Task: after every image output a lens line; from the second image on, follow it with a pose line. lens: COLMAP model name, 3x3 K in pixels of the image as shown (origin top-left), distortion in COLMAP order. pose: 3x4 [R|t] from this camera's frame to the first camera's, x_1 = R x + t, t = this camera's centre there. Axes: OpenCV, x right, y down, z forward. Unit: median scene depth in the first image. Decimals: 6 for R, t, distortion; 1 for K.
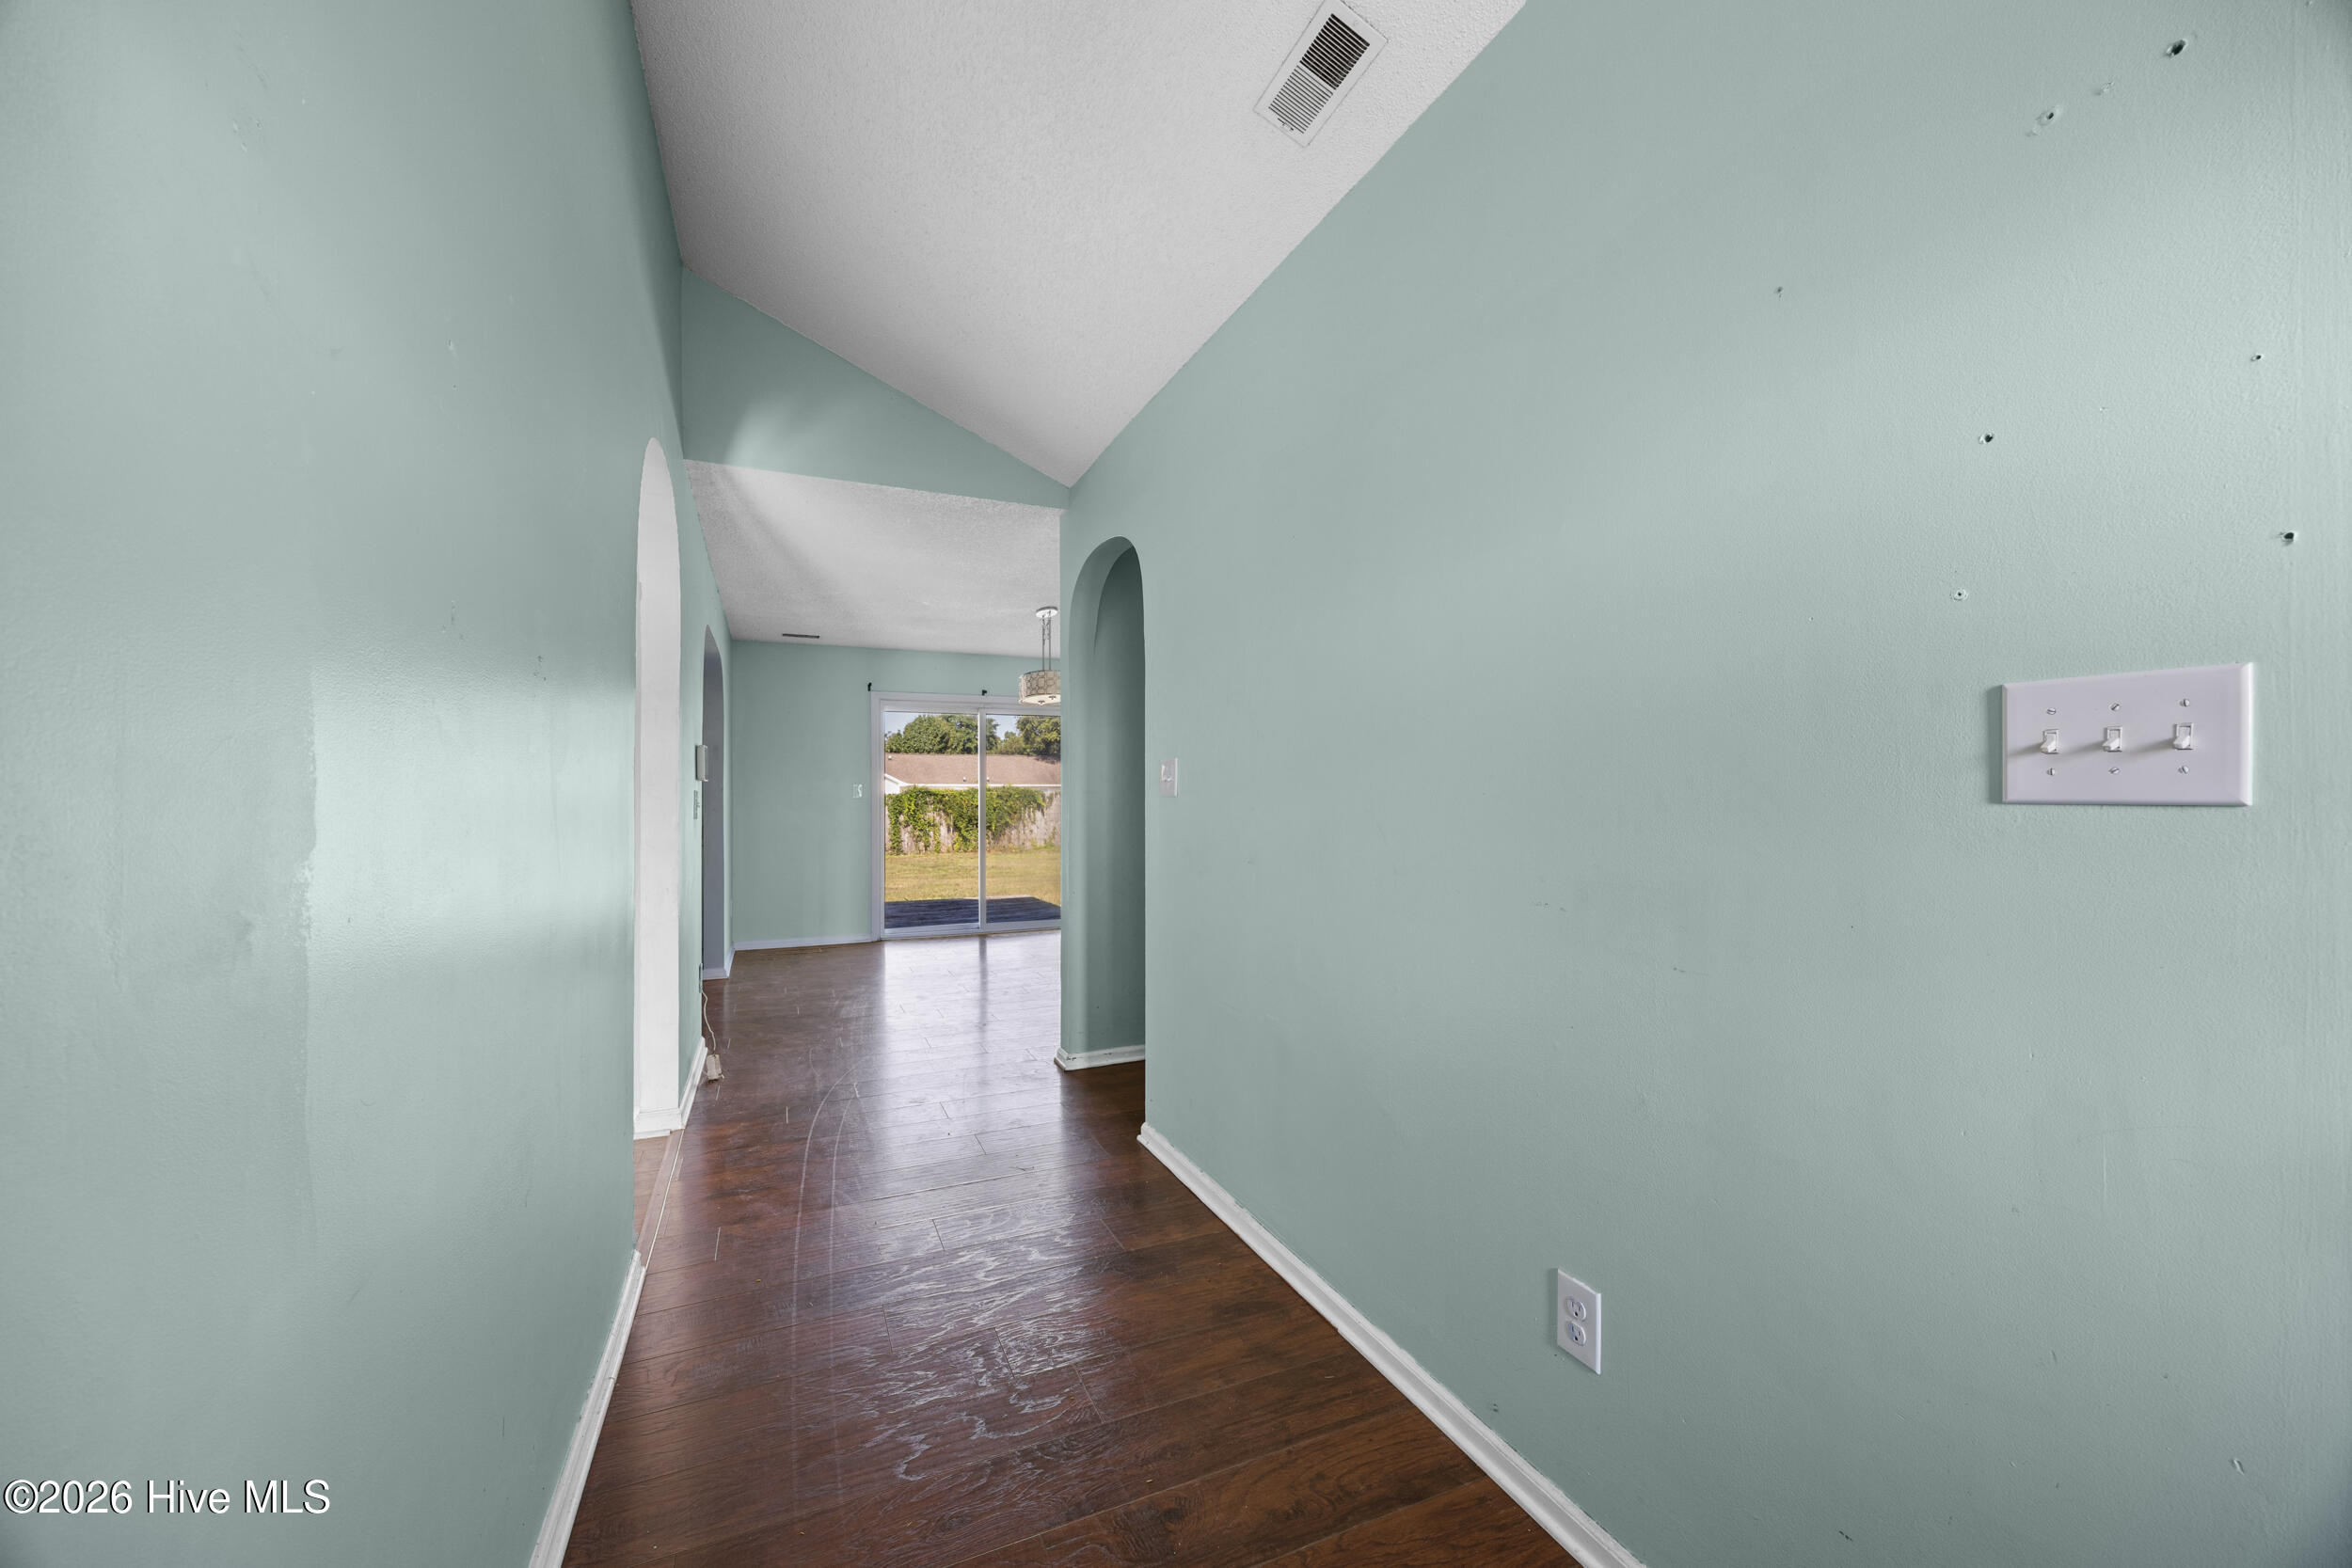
lens RADIAL K [[894.8, 0, 1167.9], [0, 894.8, 790.6], [0, 0, 1]] dist [-0.000340, -0.000046]
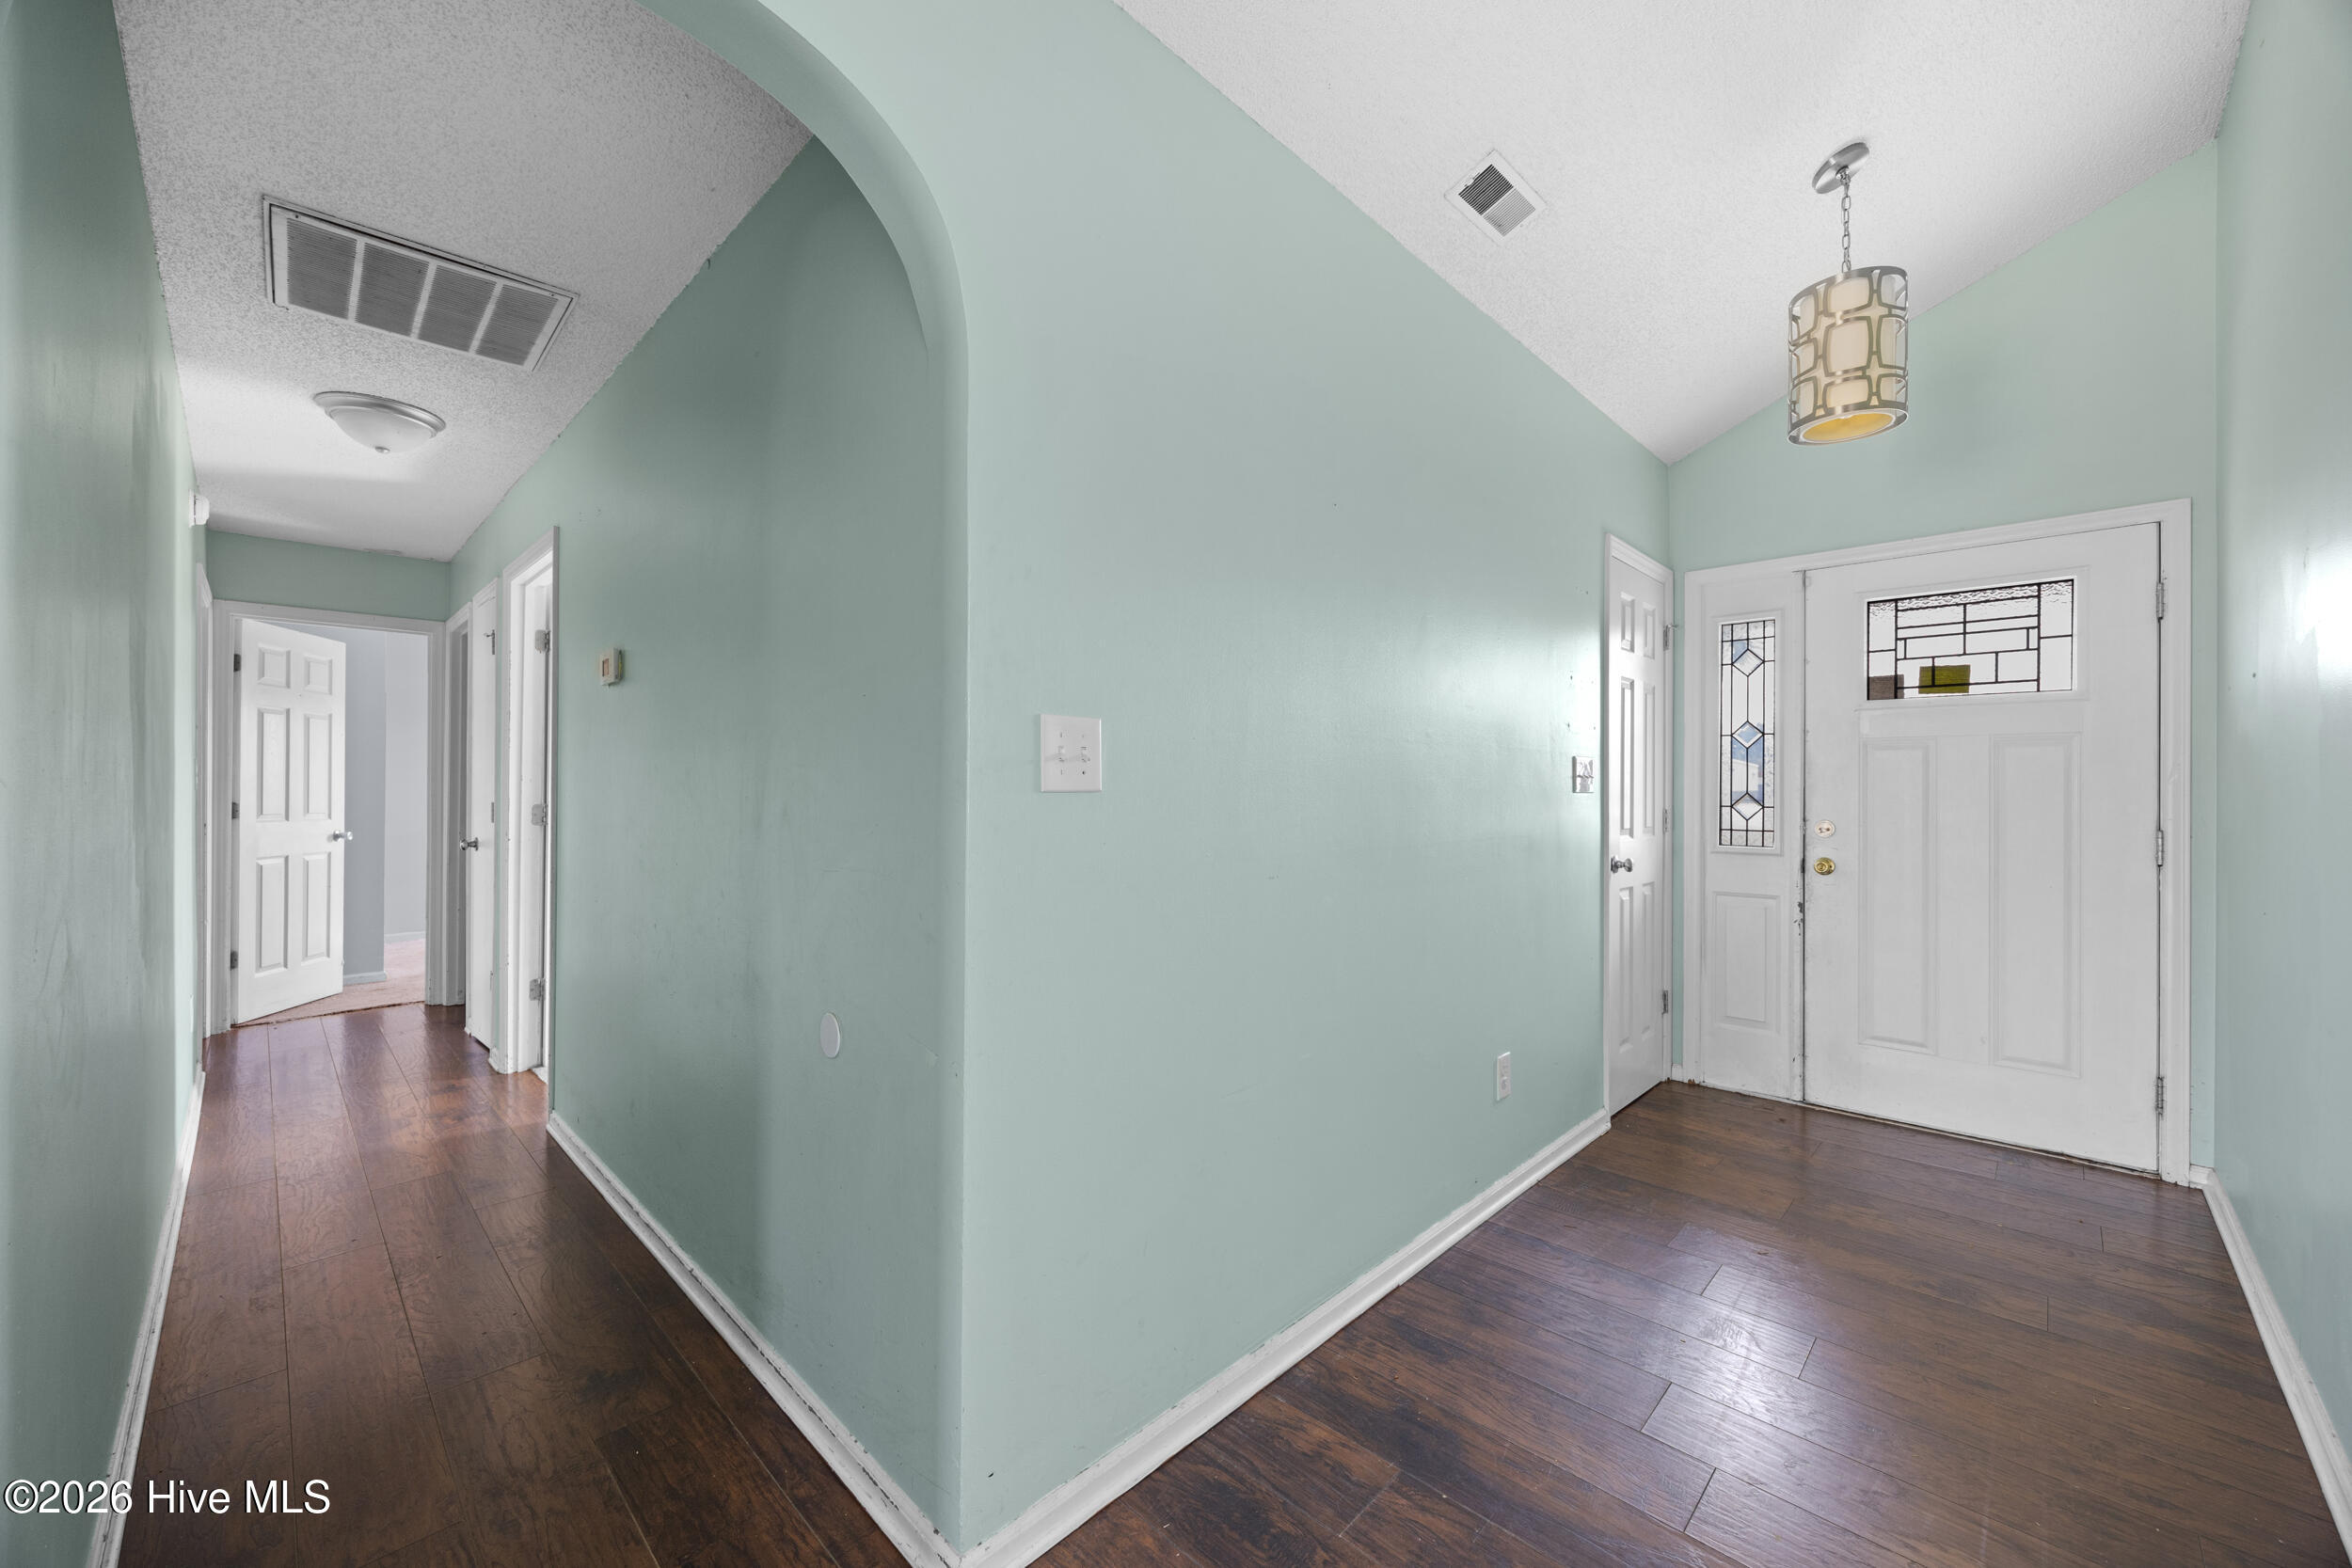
lens RADIAL K [[894.8, 0, 1169.7], [0, 894.8, 785.4], [0, 0, 1]] dist [-0.001979, -0.000417]
pose [[-0.371767, 0.000348, 0.928326, -0.610036], [-0.010790, 0.999931, -0.004696, 0.007635], [-0.928263, -0.011762, -0.371737, 1.433365]]
